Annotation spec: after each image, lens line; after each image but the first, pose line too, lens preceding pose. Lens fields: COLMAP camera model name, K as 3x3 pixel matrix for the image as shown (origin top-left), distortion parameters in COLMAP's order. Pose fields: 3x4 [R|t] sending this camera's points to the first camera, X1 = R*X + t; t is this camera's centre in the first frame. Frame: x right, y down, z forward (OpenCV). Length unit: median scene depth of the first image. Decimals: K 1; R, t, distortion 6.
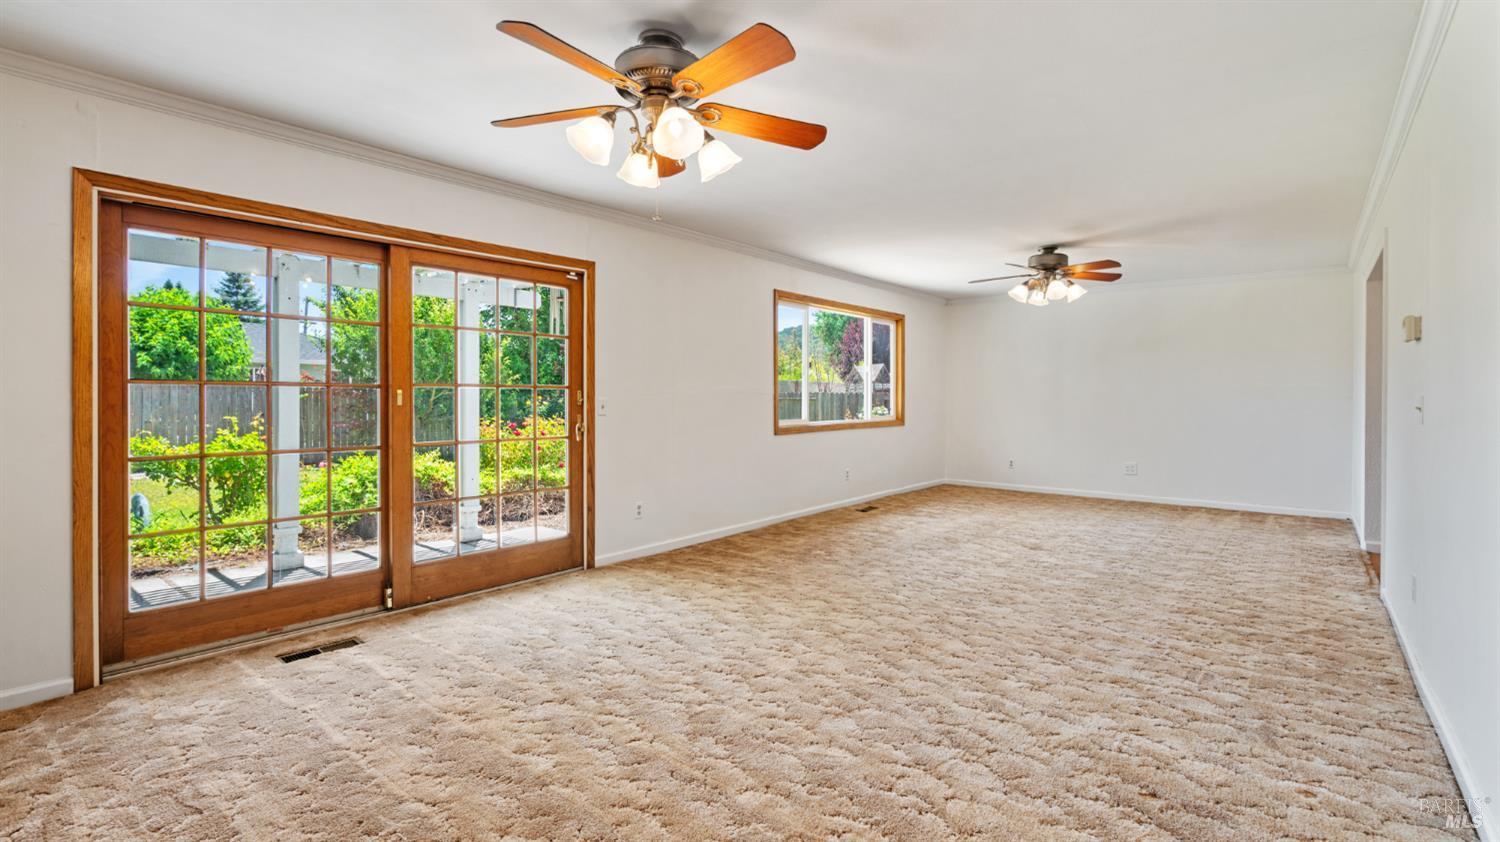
lens RADIAL K [[678.4, 0, 744.5], [0, 678.4, 409.9], [0, 0, 1]] dist [-0.000447, 0.000106]
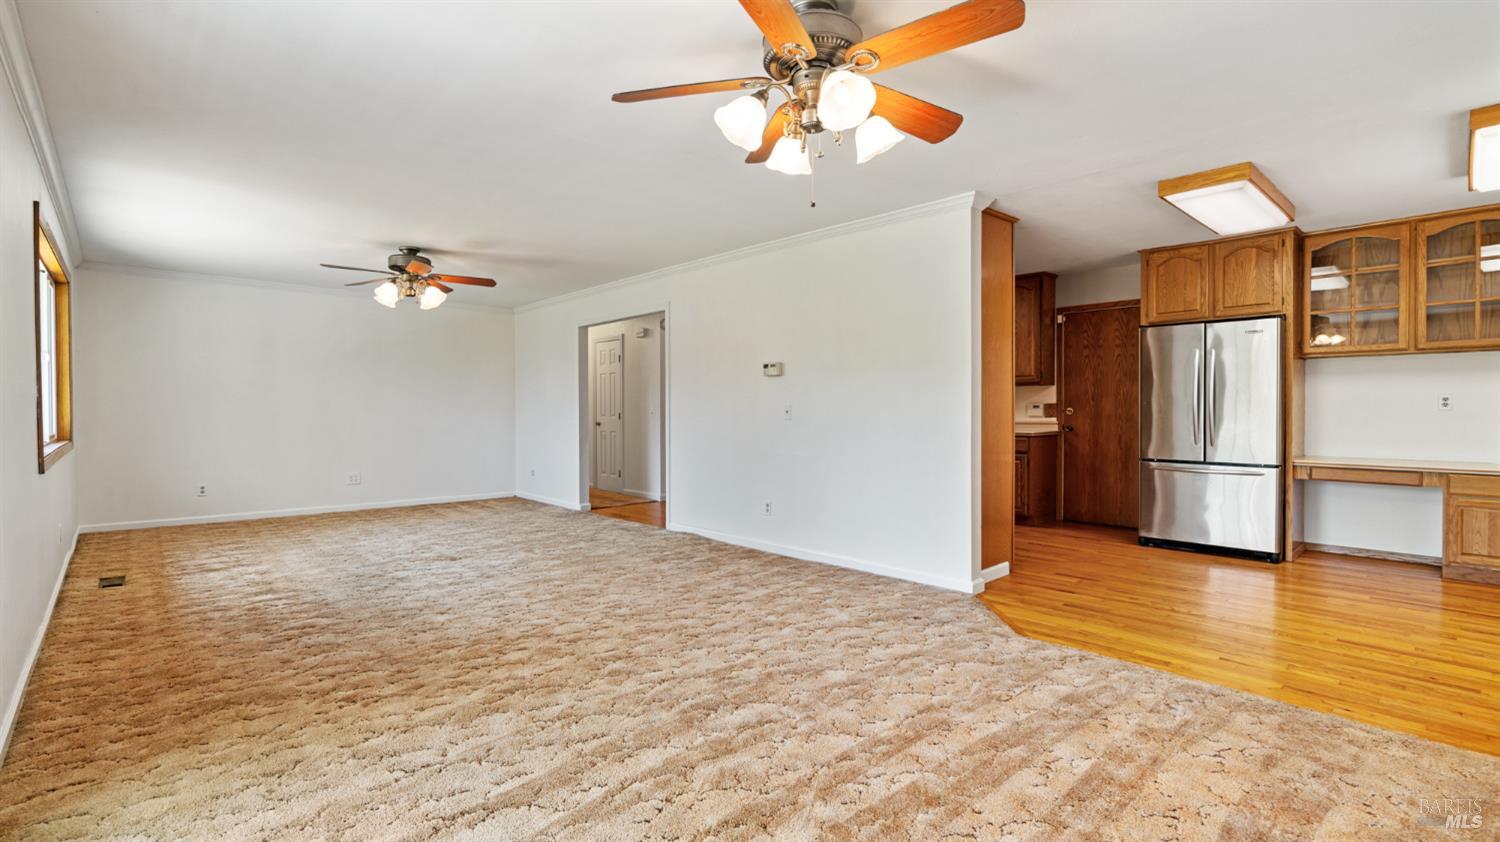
lens RADIAL K [[678.4, 0, 744.9], [0, 678.4, 417.7], [0, 0, 1]] dist [-0.000447, 0.000106]
pose [[0.137780, -0.013599, 0.990370, -0.802693], [0.018080, 0.999774, 0.011213, -0.006224], [-0.990298, 0.016361, 0.137995, 0.743544]]
